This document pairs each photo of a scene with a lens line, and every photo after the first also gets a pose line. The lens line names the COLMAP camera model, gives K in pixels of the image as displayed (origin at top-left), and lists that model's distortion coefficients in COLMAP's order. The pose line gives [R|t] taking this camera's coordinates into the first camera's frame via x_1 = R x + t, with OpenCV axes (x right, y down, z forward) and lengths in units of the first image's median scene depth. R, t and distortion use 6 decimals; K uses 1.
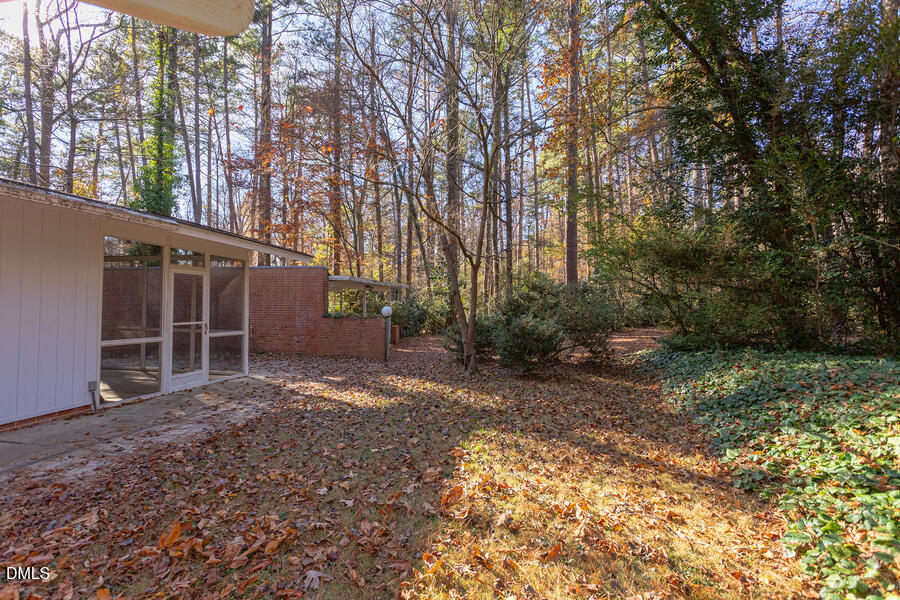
lens RADIAL K [[436.8, 0, 450.0], [0, 436.8, 300.0], [0, 0, 1]] dist [-0.007745, 0.000000]
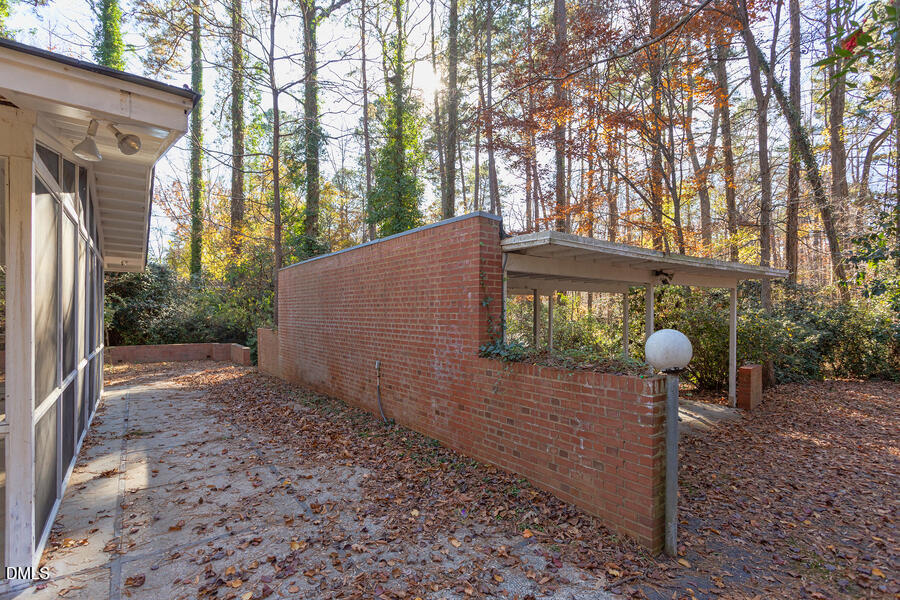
lens RADIAL K [[432.1, 0, 441.3], [0, 432.1, 317.9], [0, 0, 1]] dist [-0.003759, -0.000072]
pose [[0.715365, -0.002790, -0.698745, -0.068058], [0.012211, 0.999889, 0.008510, 0.005690], [0.698644, -0.014620, 0.715320, 0.725025]]
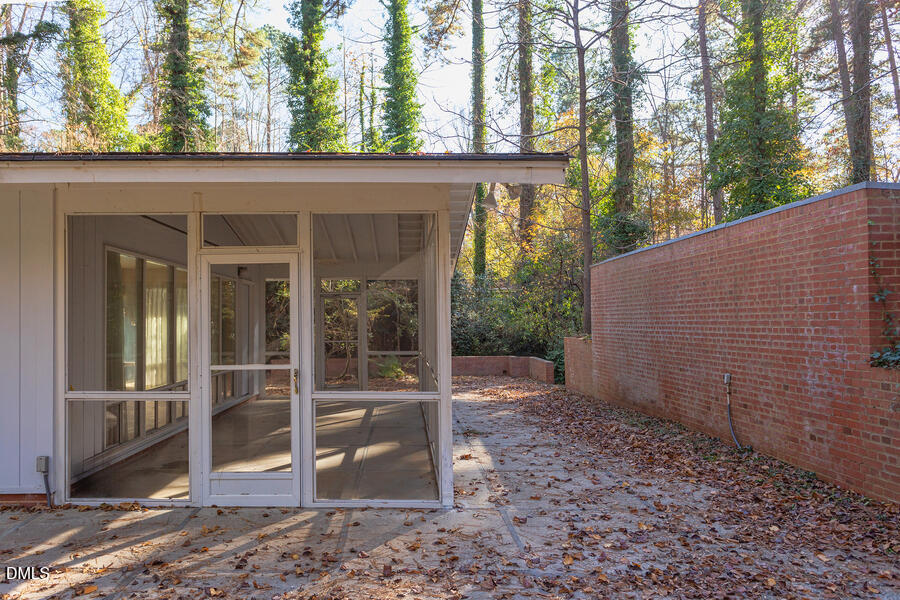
lens RADIAL K [[609.3, 0, 390.4], [0, 609.3, 315.2], [0, 0, 1]] dist [-0.002344, 0.000753]
pose [[0.142022, -0.026146, -0.989518, 0.050630], [0.024337, 0.999441, -0.022915, 0.009627], [0.989564, -0.020828, 0.142579, 0.638268]]
